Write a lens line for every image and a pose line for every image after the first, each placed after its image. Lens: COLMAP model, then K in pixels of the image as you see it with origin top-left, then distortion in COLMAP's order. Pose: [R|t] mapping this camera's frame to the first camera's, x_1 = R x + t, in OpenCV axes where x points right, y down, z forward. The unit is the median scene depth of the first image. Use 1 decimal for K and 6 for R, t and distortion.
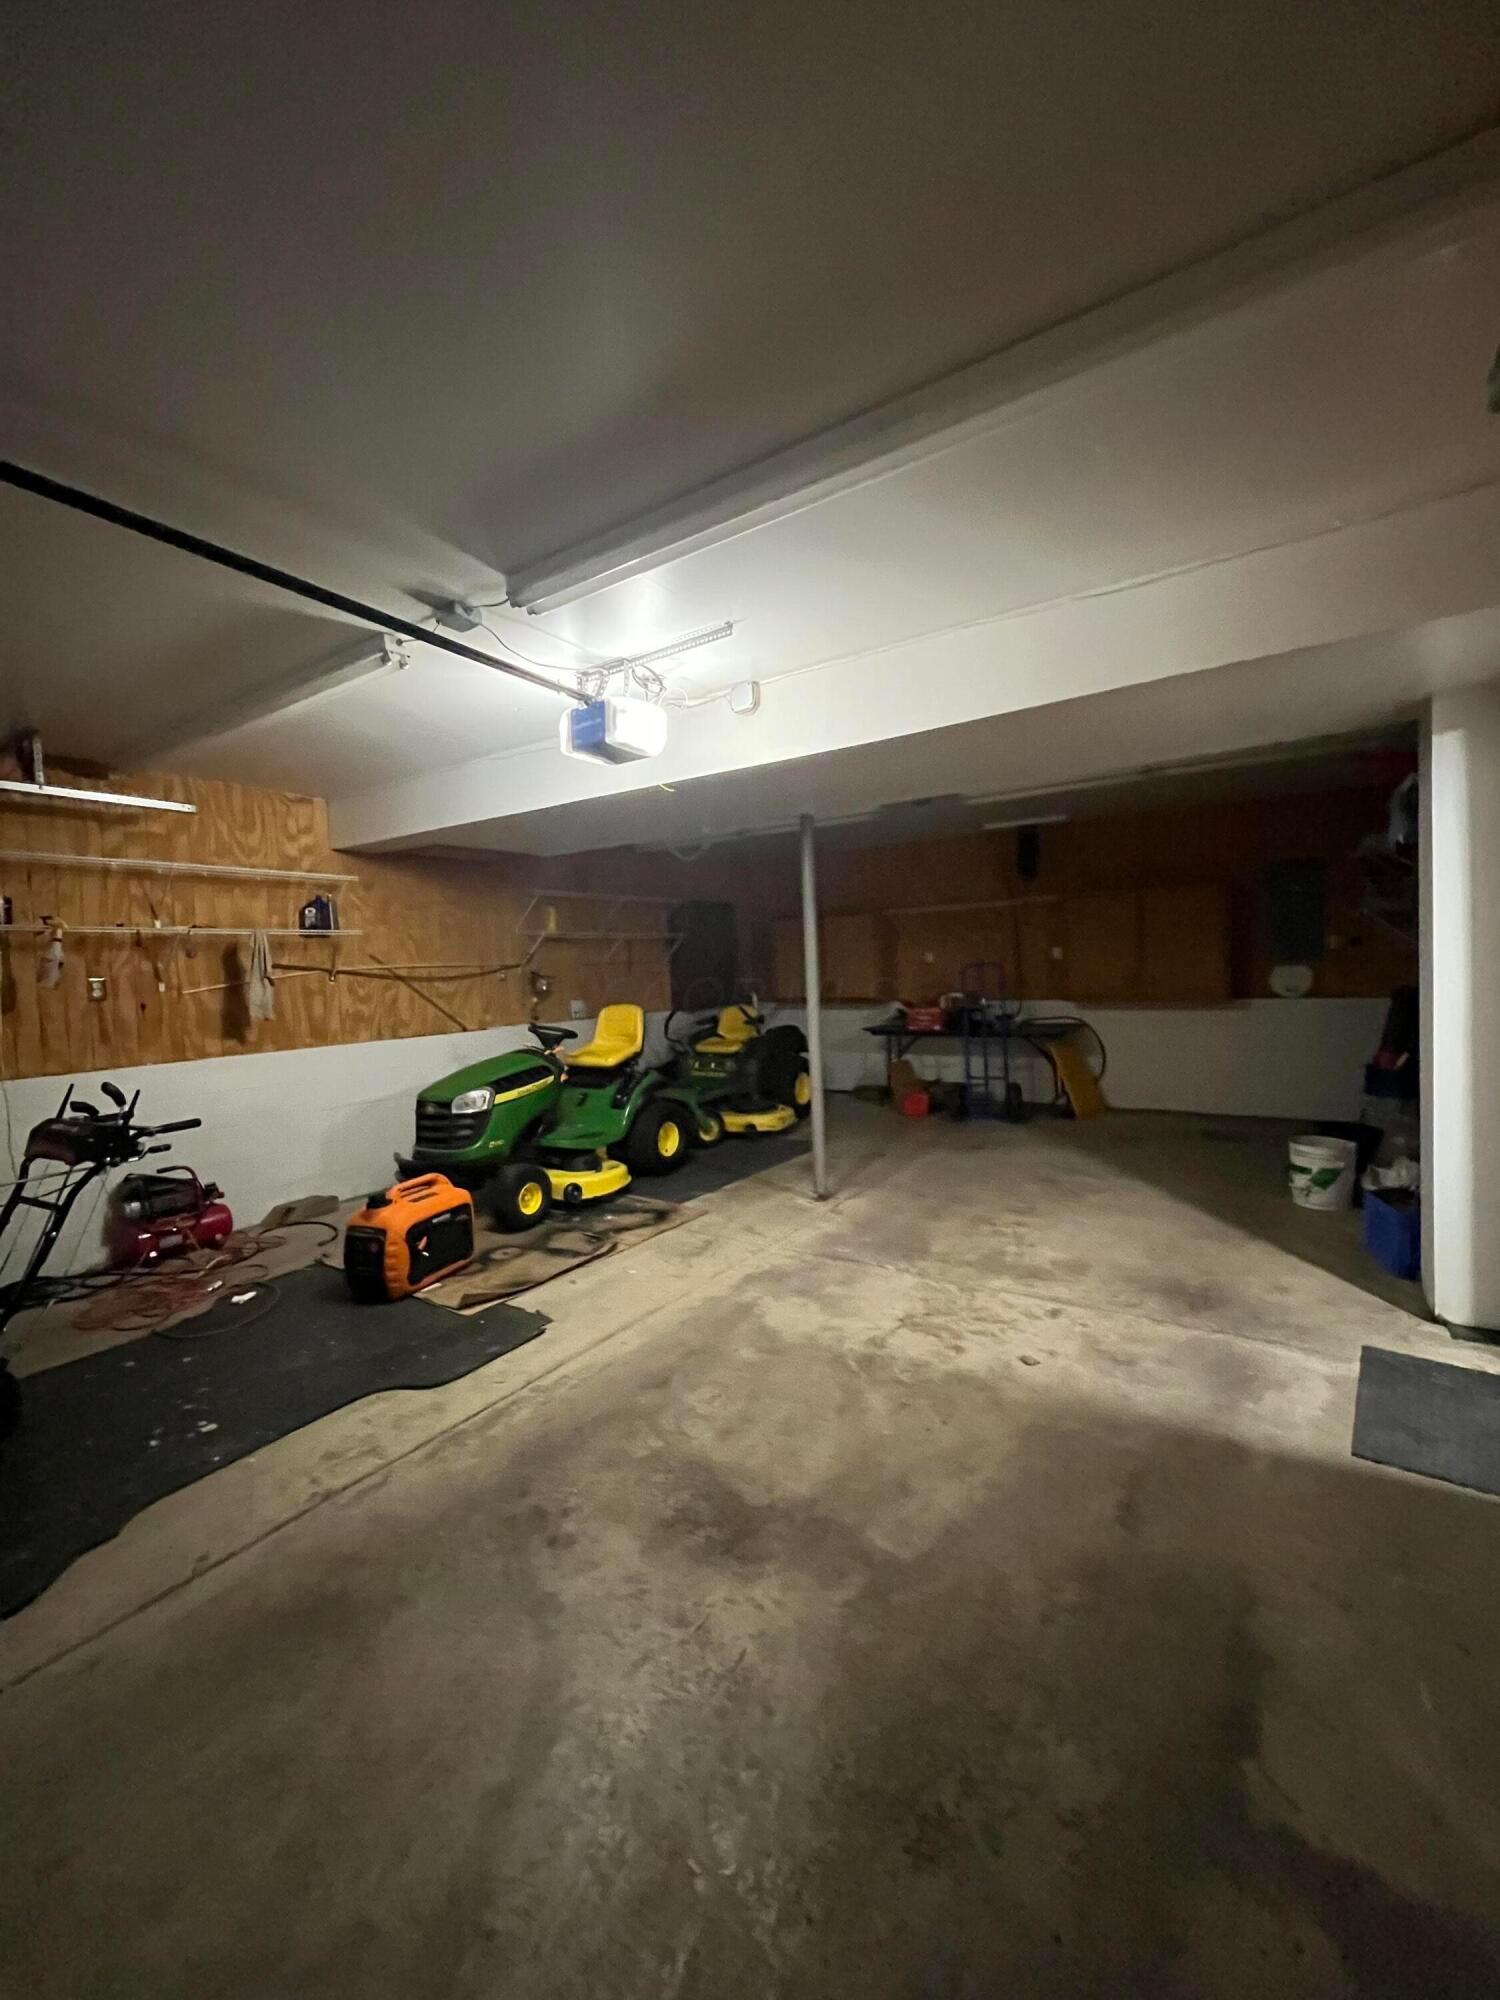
lens RADIAL K [[807.3, 0, 750.0], [0, 807.3, 1000.0], [0, 0, 1]] dist [0.006582, -0.000200]
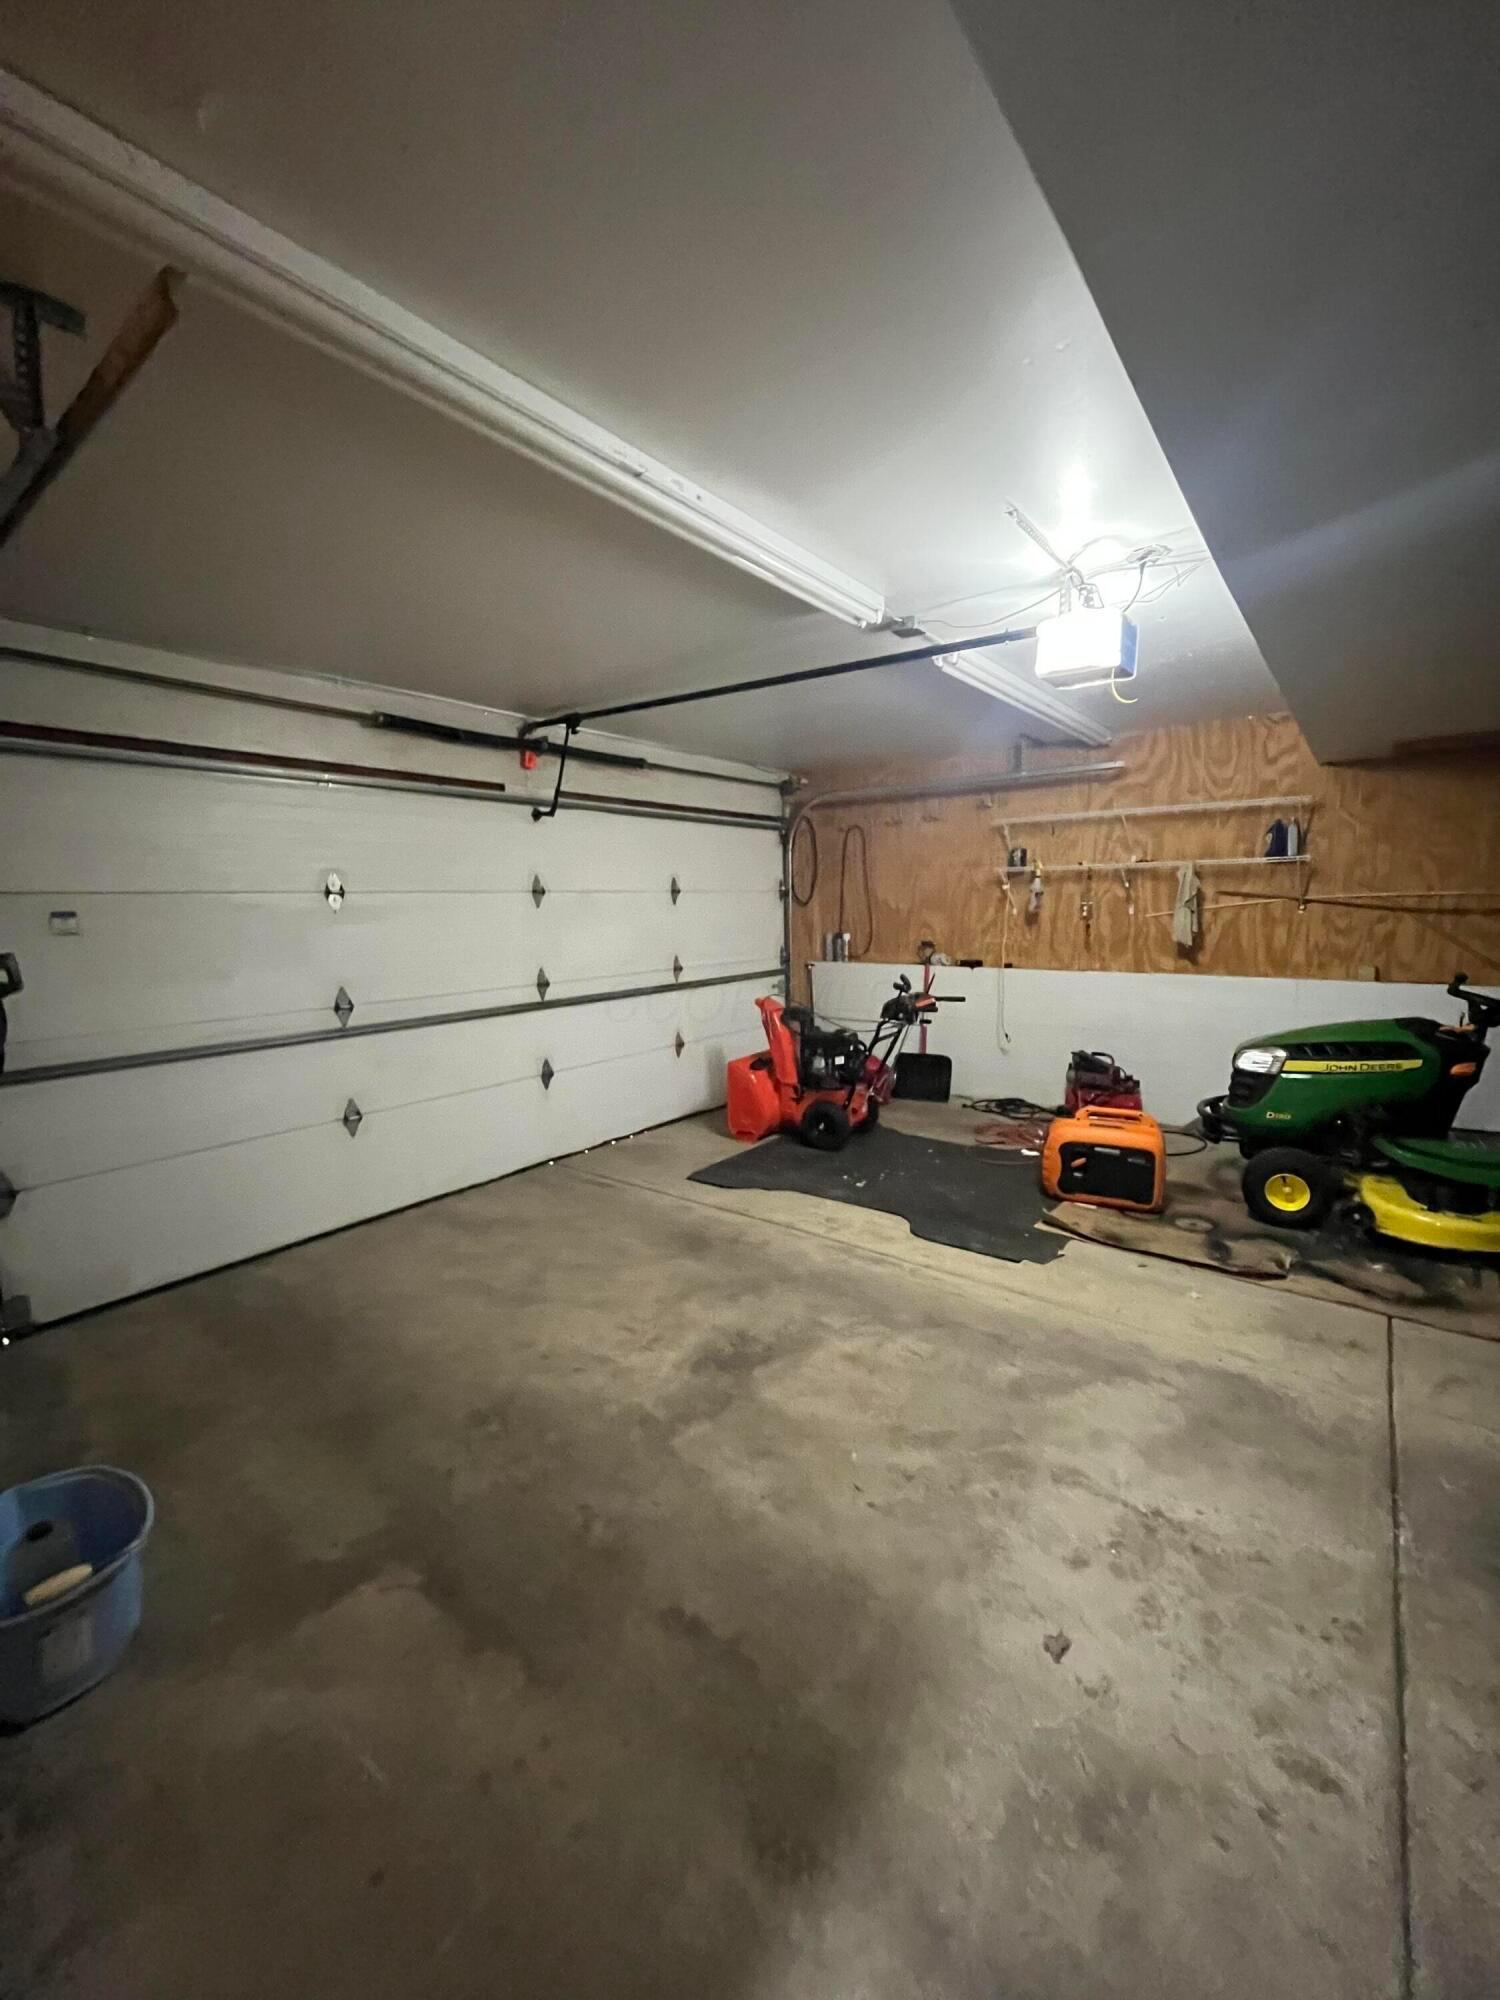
lens RADIAL K [[807.3, 0, 750.0], [0, 807.3, 1000.0], [0, 0, 1]] dist [0.006582, -0.000200]
pose [[-0.068797, 0.160150, -0.984692, 0.626322], [-0.022110, 0.986544, 0.161996, -0.078411], [0.997386, 0.032916, -0.064330, 0.577801]]
